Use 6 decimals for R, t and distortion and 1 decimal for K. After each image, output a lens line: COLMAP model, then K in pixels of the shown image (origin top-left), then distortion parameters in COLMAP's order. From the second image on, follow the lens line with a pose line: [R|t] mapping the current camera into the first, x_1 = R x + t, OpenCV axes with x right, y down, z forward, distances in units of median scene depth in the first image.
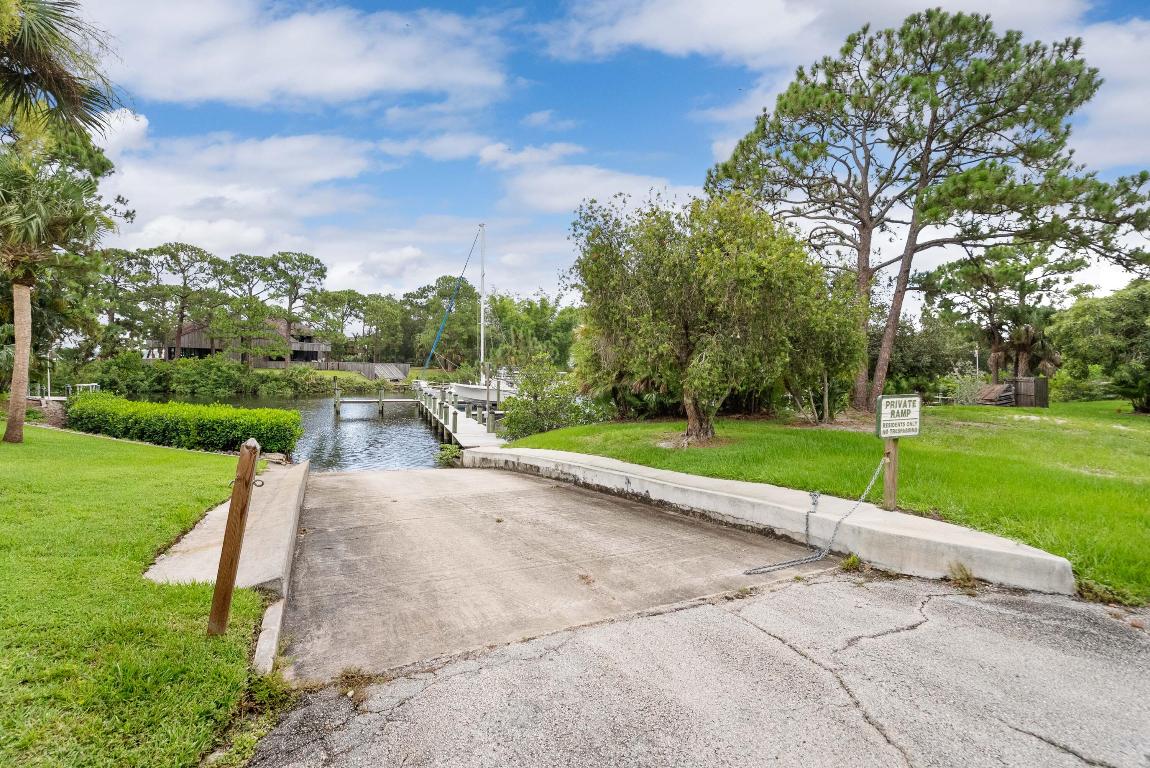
lens RADIAL K [[537.7, 0, 569.1], [0, 537.7, 368.2], [0, 0, 1]] dist [0.002024, 0.001094]
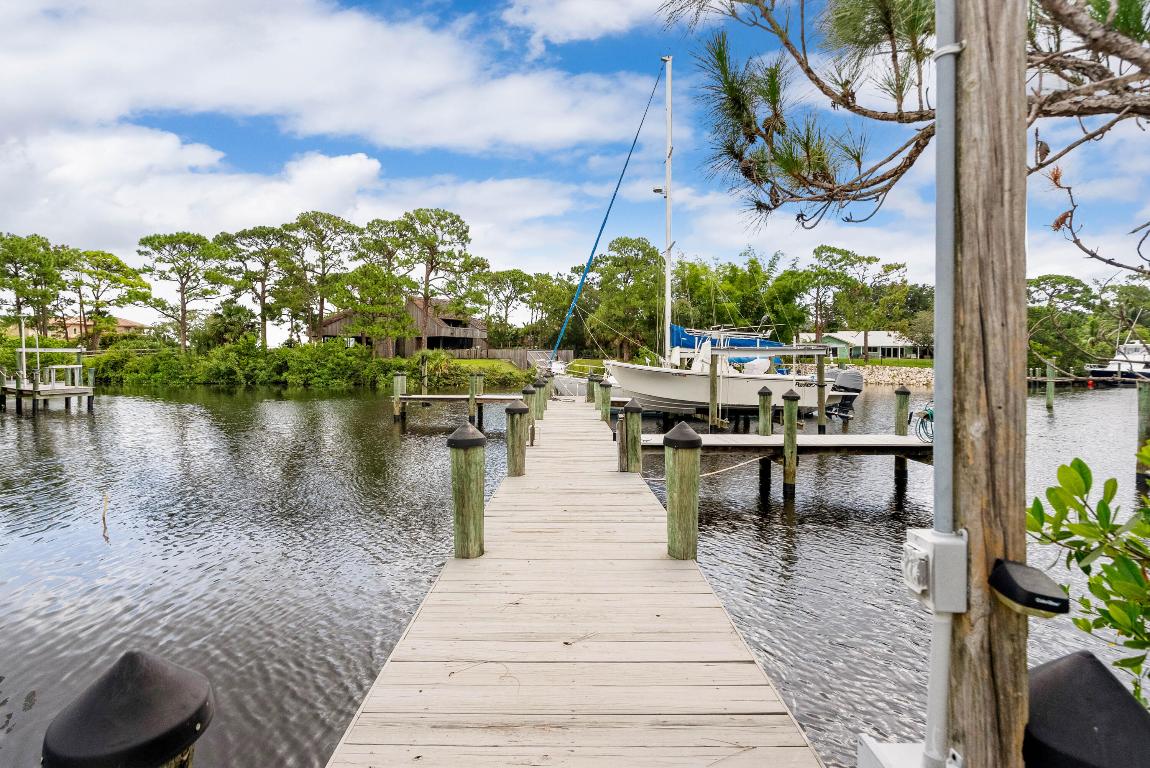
lens RADIAL K [[537.7, 0, 569.1], [0, 537.7, 368.2], [0, 0, 1]] dist [0.002024, 0.001094]
pose [[0.943236, -0.002689, -0.332112, -0.041681], [0.003871, 0.999988, 0.002896, 0.013149], [0.332101, -0.004017, 0.943235, 0.238598]]
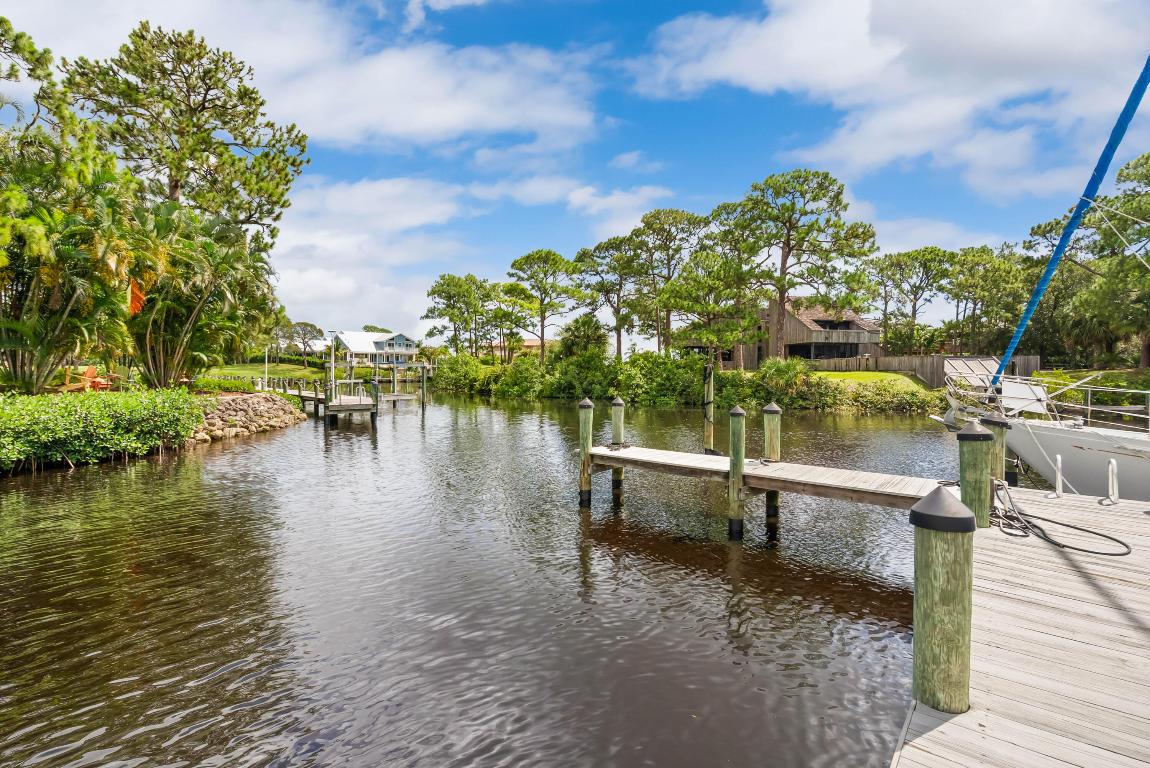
lens RADIAL K [[537.7, 0, 569.1], [0, 537.7, 368.2], [0, 0, 1]] dist [0.002024, 0.001094]
pose [[0.508919, -0.017311, -0.860640, -0.091926], [-0.002355, 0.999766, -0.021501, 0.011319], [0.860811, 0.012969, 0.508759, 0.365348]]
